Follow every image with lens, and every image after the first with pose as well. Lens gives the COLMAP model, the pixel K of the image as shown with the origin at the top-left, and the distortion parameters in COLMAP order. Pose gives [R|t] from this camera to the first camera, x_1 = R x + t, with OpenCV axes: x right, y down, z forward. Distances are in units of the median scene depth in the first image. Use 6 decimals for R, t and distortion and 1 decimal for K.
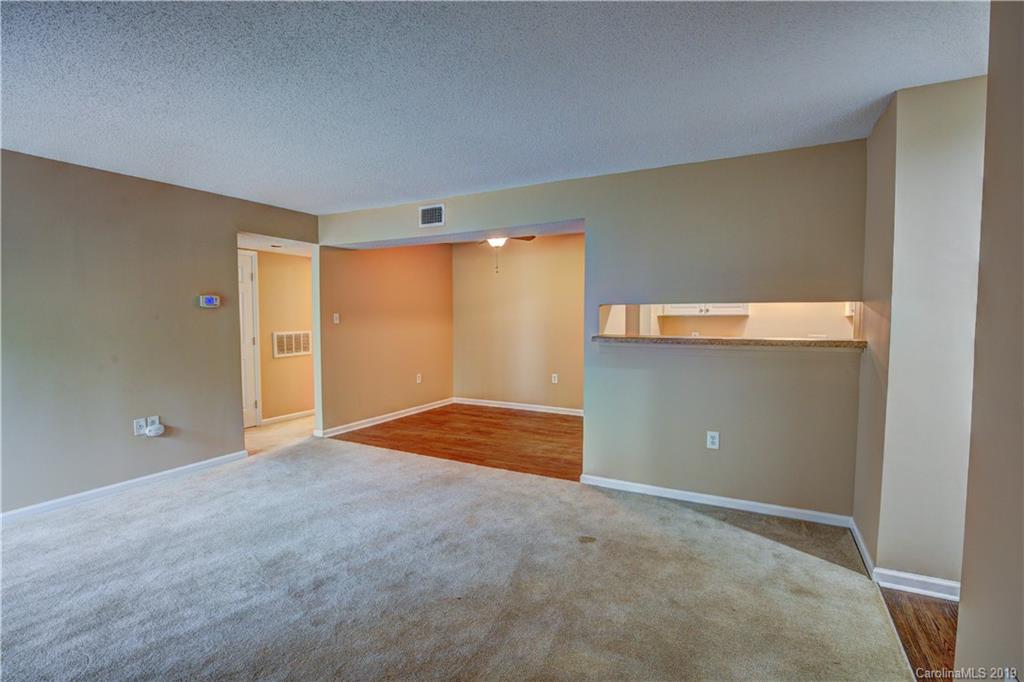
lens RADIAL K [[487.6, 0, 504.9], [0, 487.6, 342.1], [0, 0, 1]] dist [-0.026786, 0.000140]
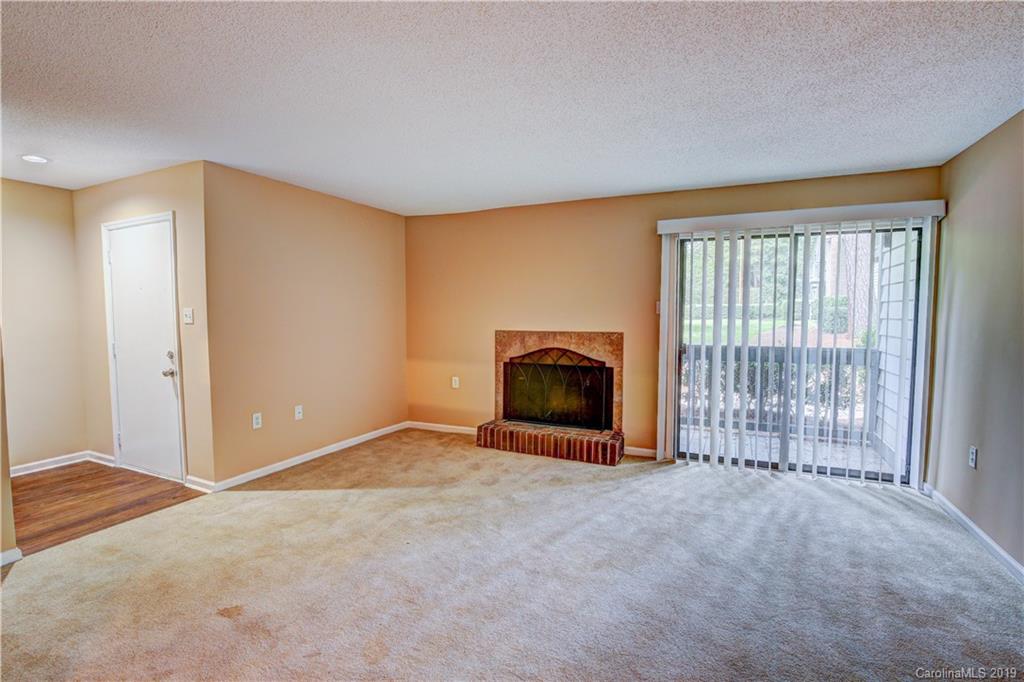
lens RADIAL K [[475.1, 0, 507.4], [0, 475.1, 342.0], [0, 0, 1]] dist [-0.026519, 0.000780]
pose [[-0.998437, 0.005489, -0.055624, -0.156799], [-0.001455, 0.992277, 0.124037, -0.067488], [0.055875, 0.123924, -0.990717, 1.187288]]
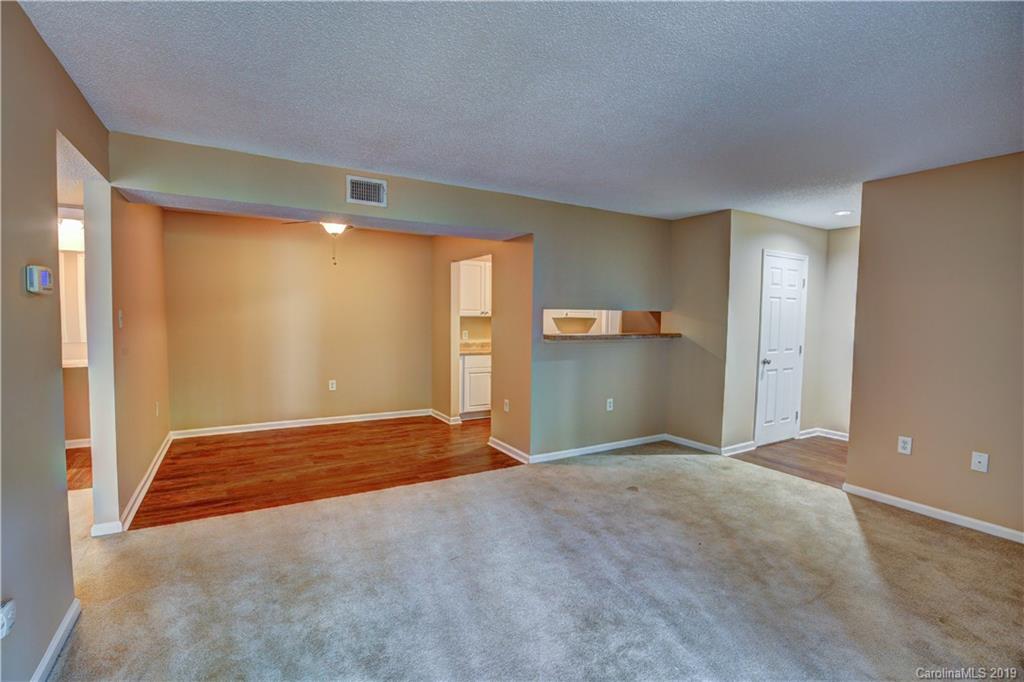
lens RADIAL K [[475.1, 0, 507.4], [0, 475.1, 342.0], [0, 0, 1]] dist [-0.026519, 0.000780]
pose [[0.506505, -0.040012, 0.861308, -0.777255], [0.034376, 0.999066, 0.026196, -0.026970], [-0.861551, 0.016340, 0.507407, 0.447025]]
